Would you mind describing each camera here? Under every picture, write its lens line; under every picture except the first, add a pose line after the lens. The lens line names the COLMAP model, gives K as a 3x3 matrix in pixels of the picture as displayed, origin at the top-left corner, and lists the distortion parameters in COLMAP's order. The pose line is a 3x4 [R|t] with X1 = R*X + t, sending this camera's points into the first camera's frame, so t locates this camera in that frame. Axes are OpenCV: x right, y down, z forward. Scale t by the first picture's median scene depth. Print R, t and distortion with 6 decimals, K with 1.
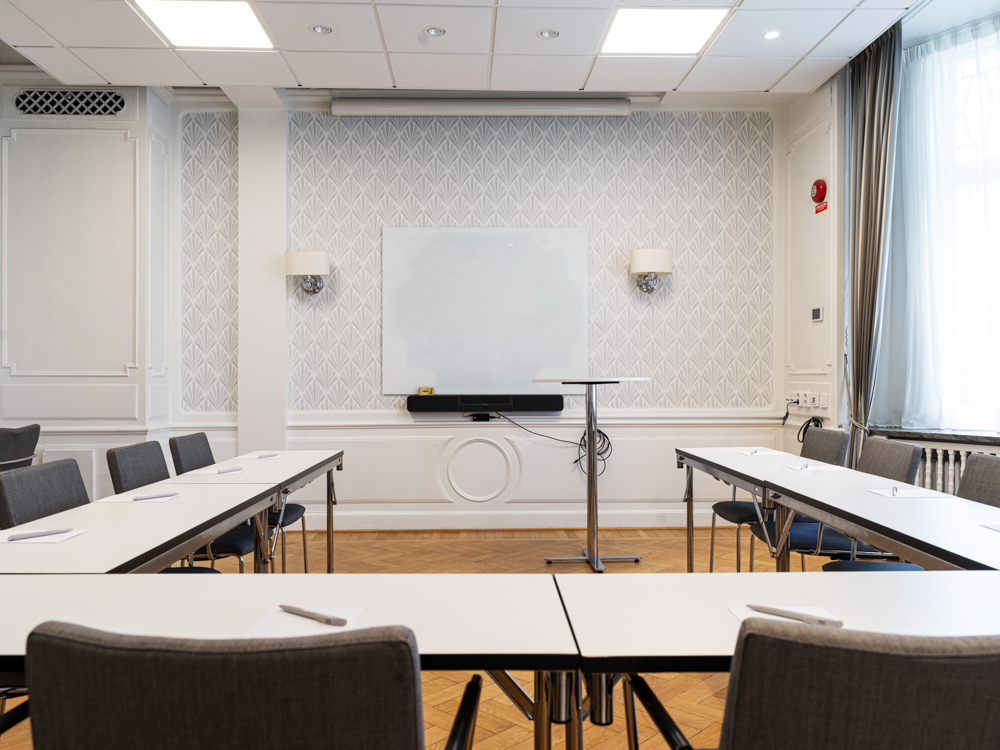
lens RADIAL K [[807.3, 0, 477.0], [0, 807.3, 378.1], [0, 0, 1]] dist [0.000547, -0.001071]
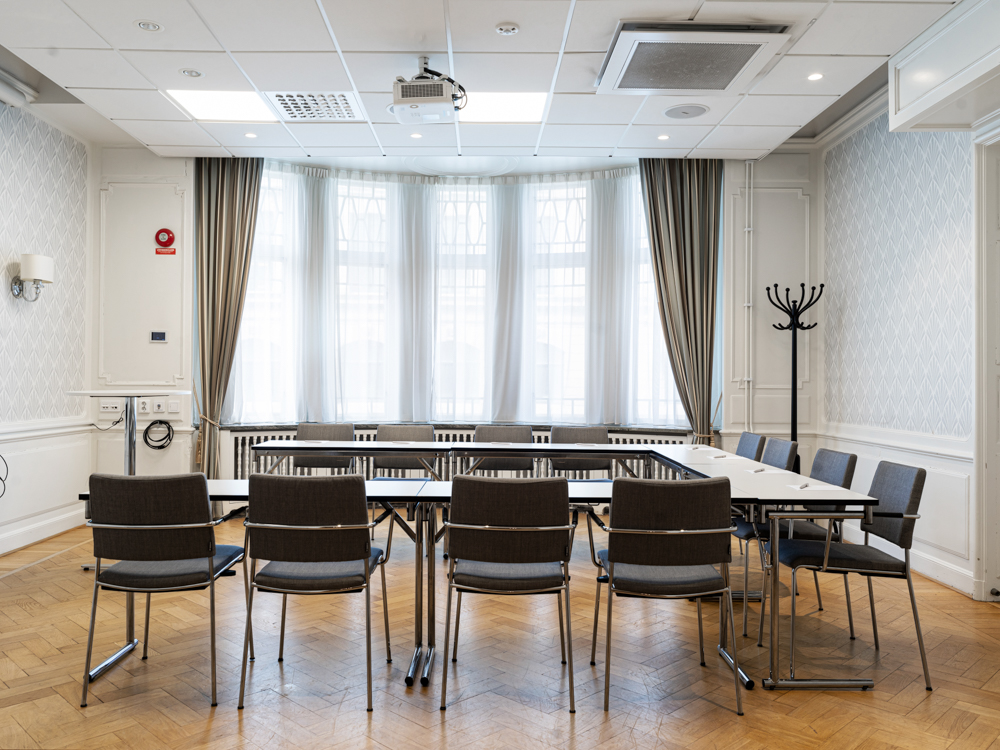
lens RADIAL K [[835.3, 0, 500.0], [0, 835.3, 375.0], [0, 0, 1]] dist [-0.005788, -0.005090]
pose [[-0.022044, 0.008386, 0.999722, -0.780110], [-0.007124, 0.999938, -0.008545, -0.012211], [-0.999732, -0.007310, -0.021983, 0.459128]]
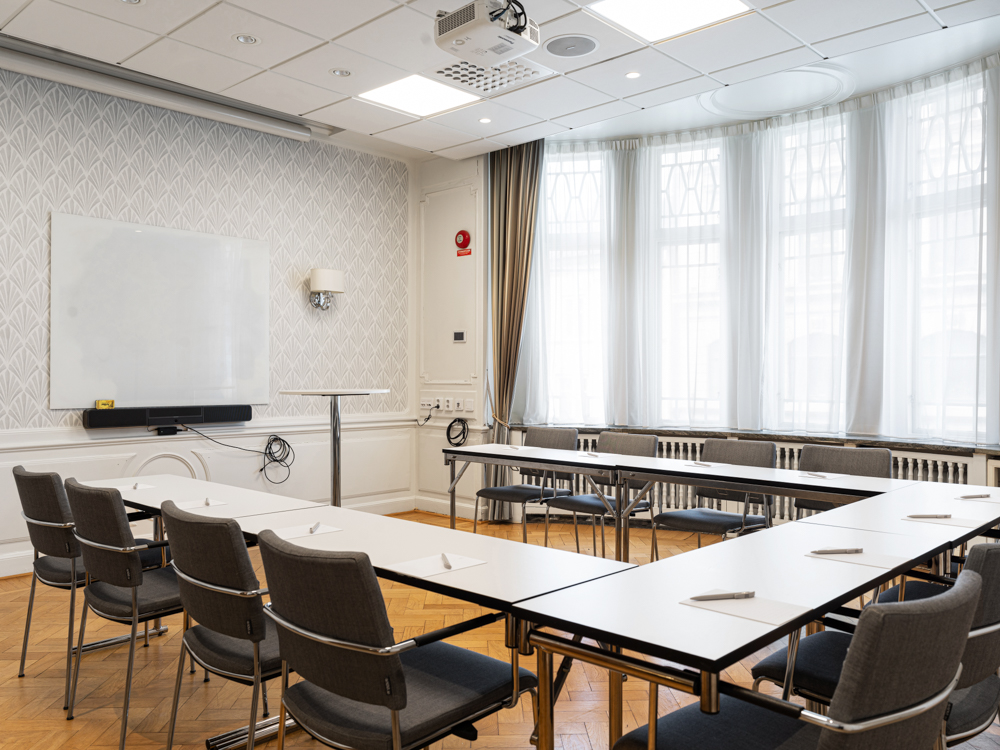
lens RADIAL K [[826.9, 0, 500.0], [0, 826.9, 375.0], [0, 0, 1]] dist [-0.000425, -0.000301]
pose [[0.686159, 0.002832, 0.727446, -0.429012], [-0.002549, 0.999996, -0.001489, -0.015878], [-0.727447, -0.000833, 0.686163, 0.061887]]
